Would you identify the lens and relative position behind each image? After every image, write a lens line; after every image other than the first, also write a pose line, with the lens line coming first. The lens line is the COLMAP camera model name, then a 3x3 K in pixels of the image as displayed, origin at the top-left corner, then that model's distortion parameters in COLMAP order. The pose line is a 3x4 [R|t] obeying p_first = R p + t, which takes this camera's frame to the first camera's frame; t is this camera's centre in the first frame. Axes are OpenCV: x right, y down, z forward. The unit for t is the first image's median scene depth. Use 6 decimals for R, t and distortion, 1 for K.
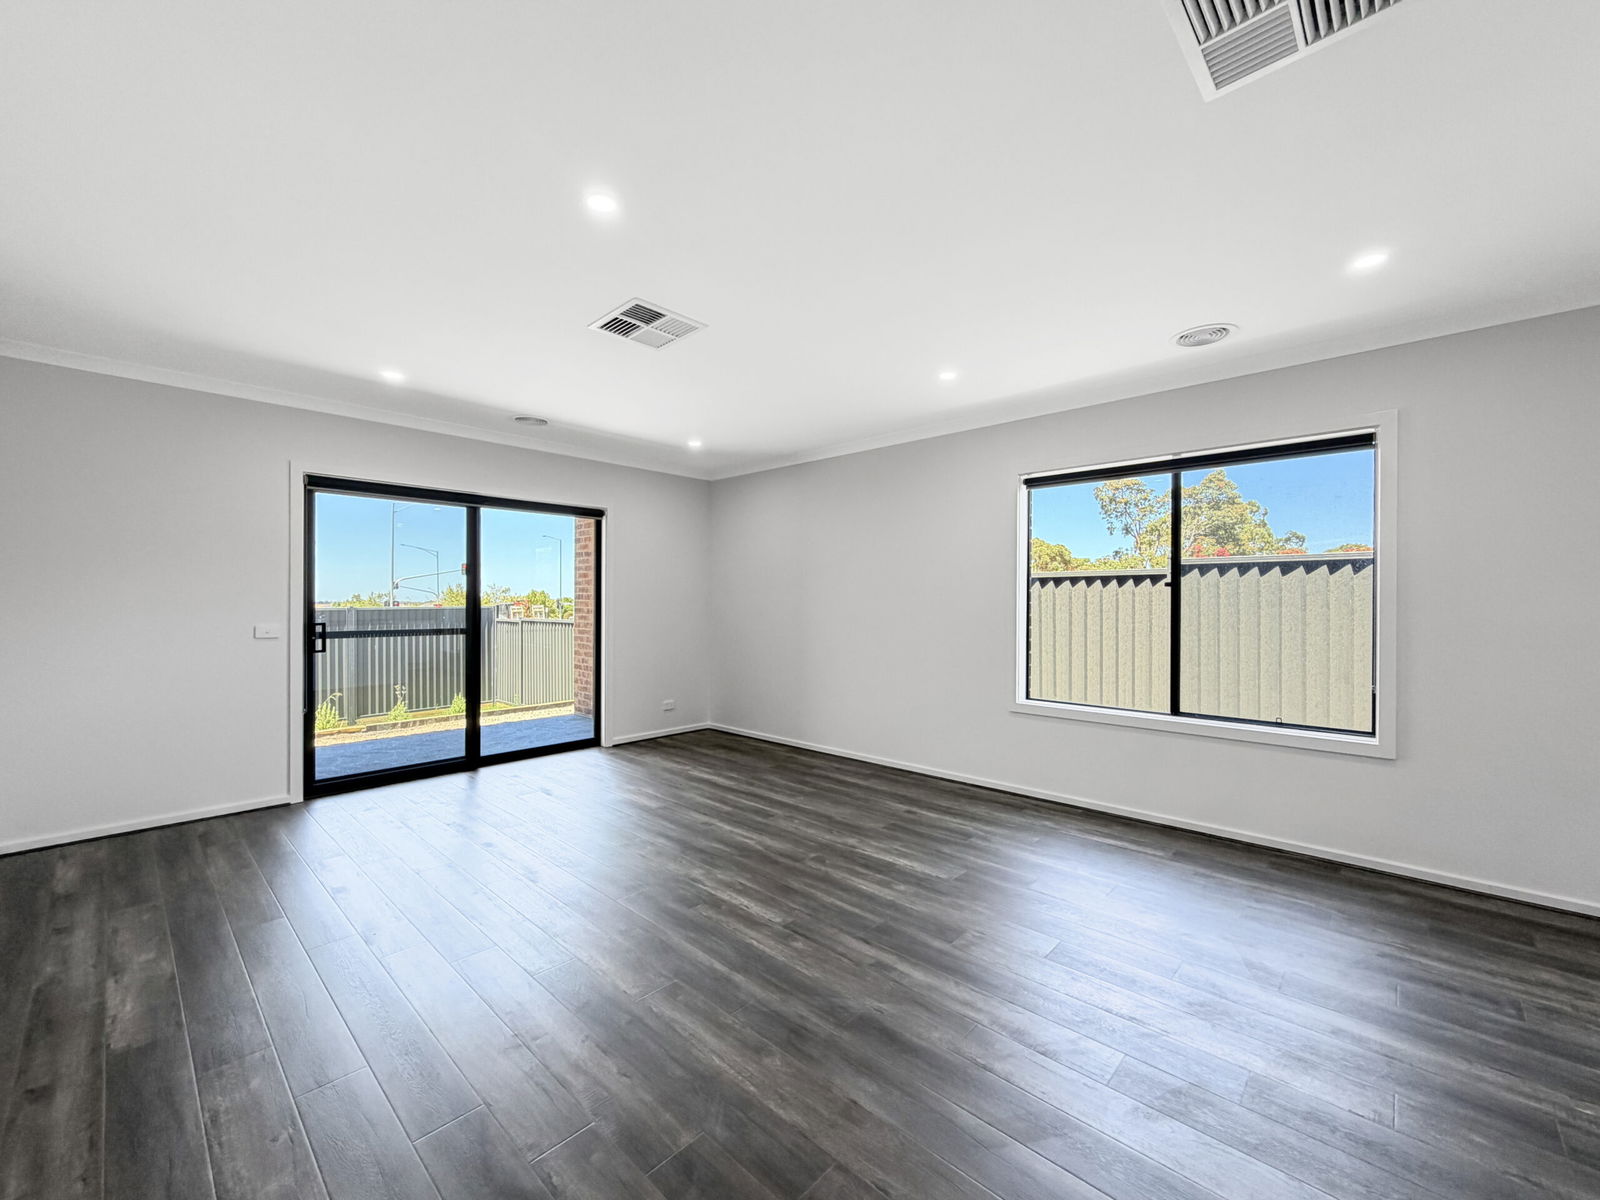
lens RADIAL K [[650.8, 0, 800.0], [0, 650.8, 605.3], [0, 0, 1]] dist [-0.004299, 0.000155]
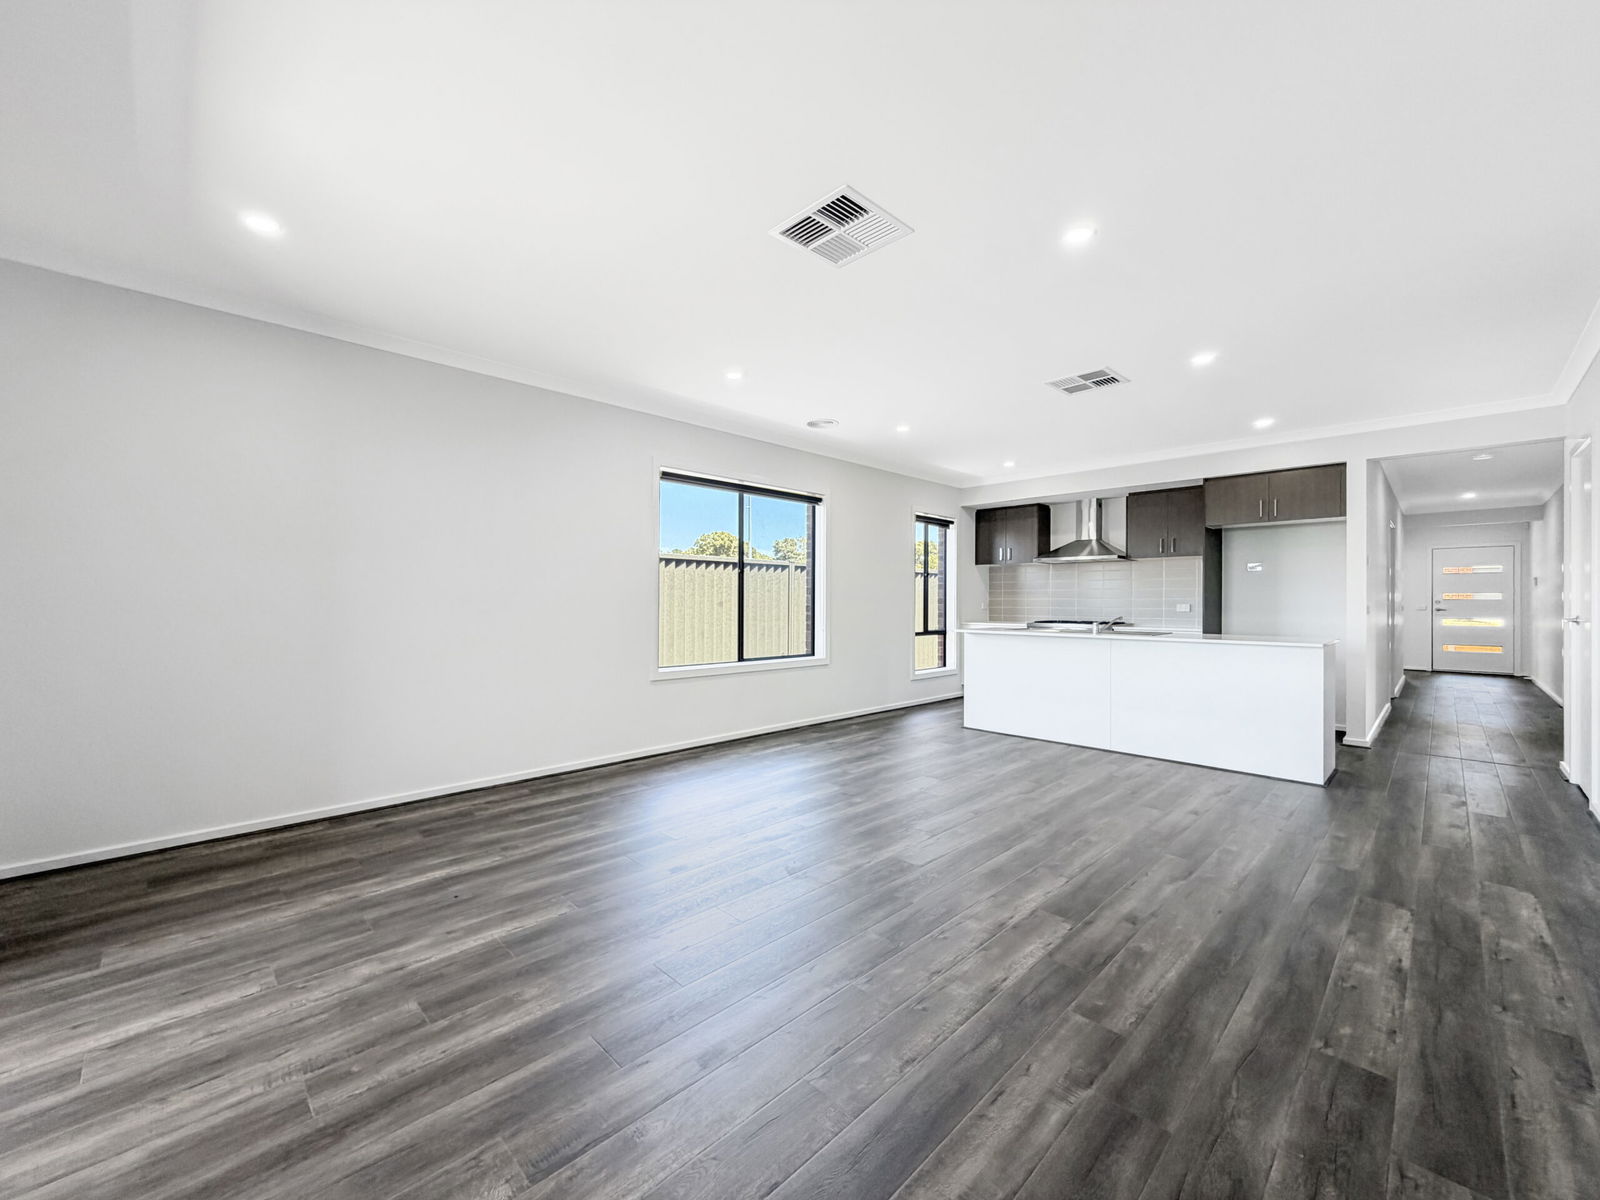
lens RADIAL K [[650.8, 0, 800.8], [0, 650.8, 600.4], [0, 0, 1]] dist [-0.004299, 0.000155]
pose [[0.017612, 0.001557, 0.999844, -0.725620], [-0.003422, 0.999993, -0.001497, 0.029995], [-0.999839, -0.003395, 0.017618, 0.711176]]
